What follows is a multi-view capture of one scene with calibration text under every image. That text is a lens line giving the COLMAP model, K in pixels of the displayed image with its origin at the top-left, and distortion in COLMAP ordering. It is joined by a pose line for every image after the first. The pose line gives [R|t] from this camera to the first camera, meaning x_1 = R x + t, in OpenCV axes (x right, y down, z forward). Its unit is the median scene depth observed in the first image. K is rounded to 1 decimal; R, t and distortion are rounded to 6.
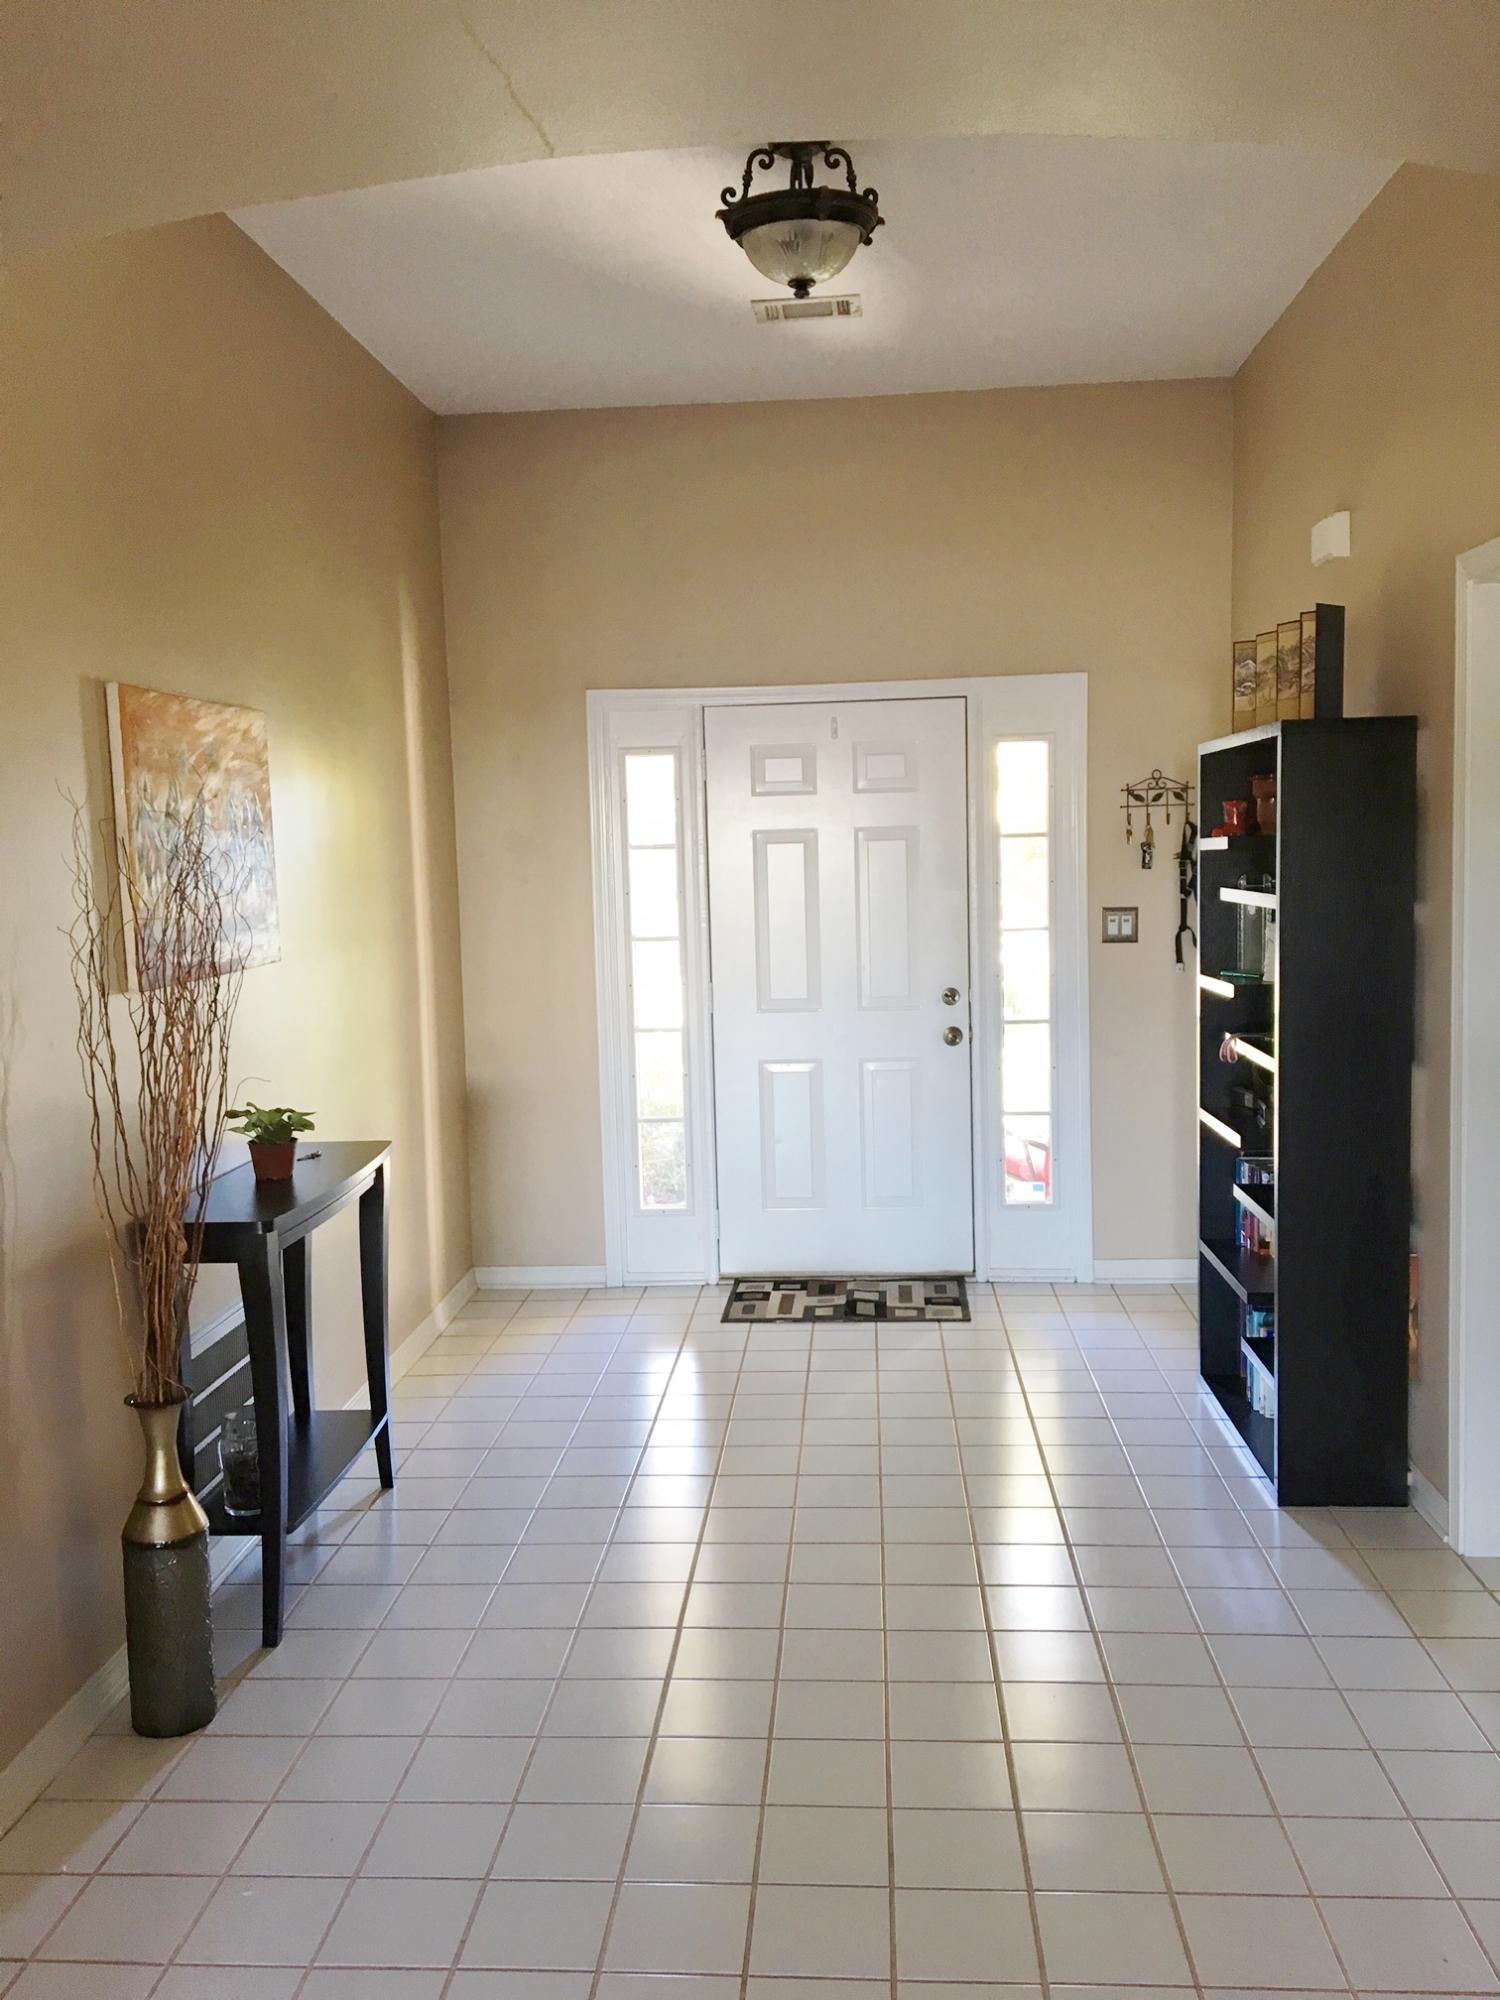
lens RADIAL K [[1566.3, 0, 750.0], [0, 1566.3, 1000.0], [0, 0, 1]] dist [0.007187, 0.000084]
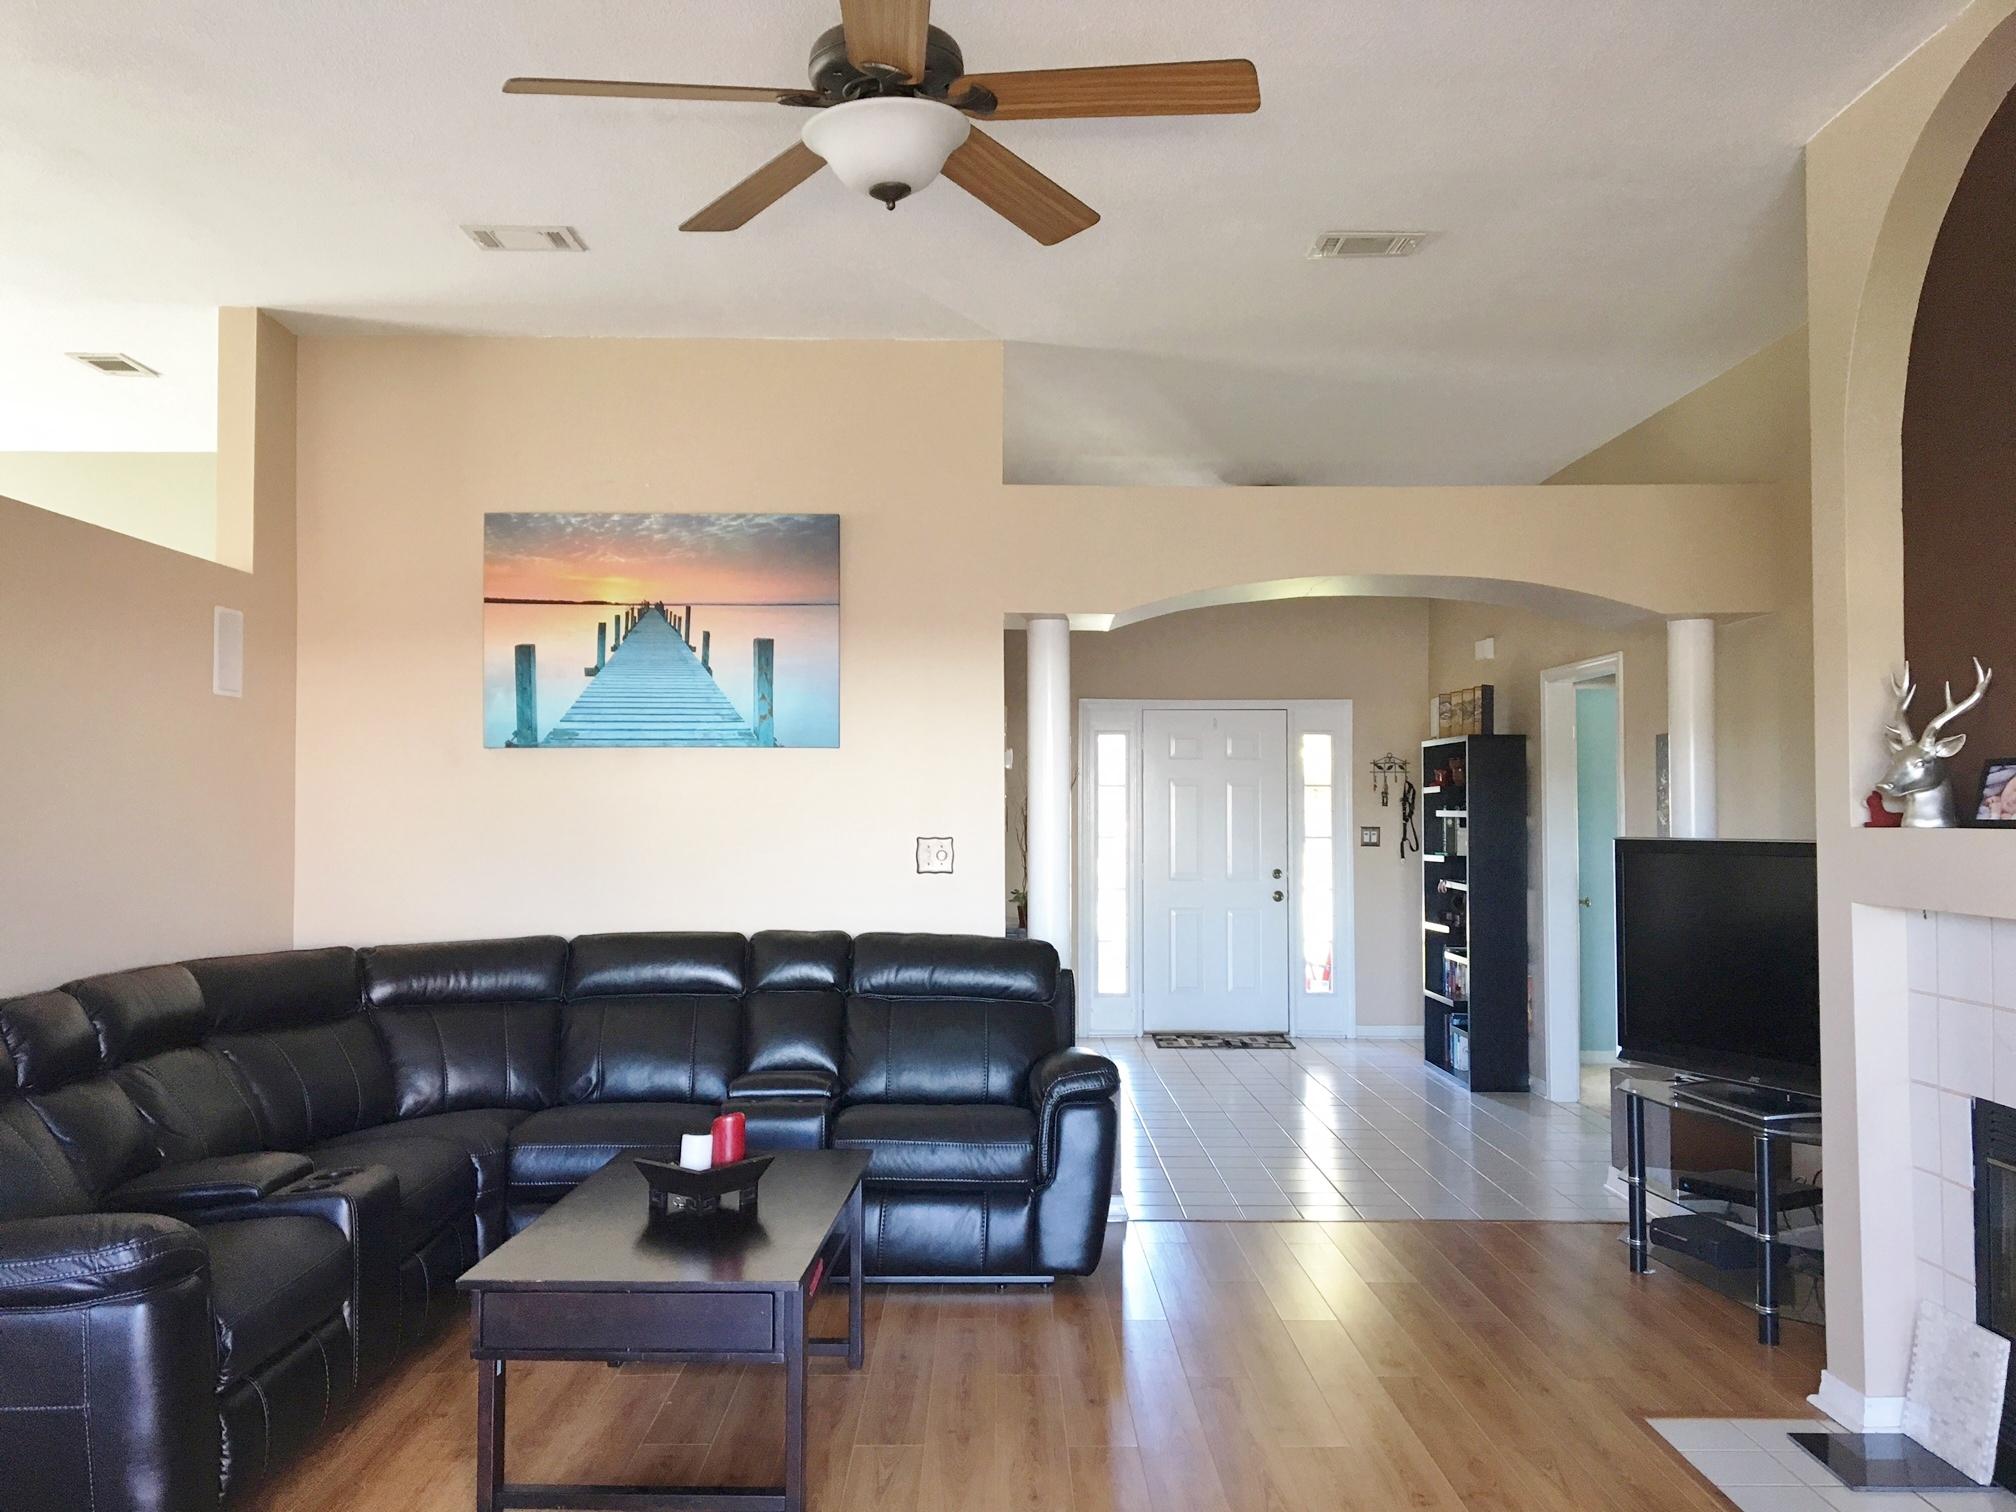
lens RADIAL K [[1578.8, 0, 1008.0], [0, 1578.8, 756.0], [0, 0, 1]] dist [0.007187, 0.000084]
pose [[0.996218, 0.034852, 0.079597, -0.357956], [-0.023942, 0.990676, -0.134118, 0.124424], [-0.083529, 0.131705, 0.987763, -0.849995]]
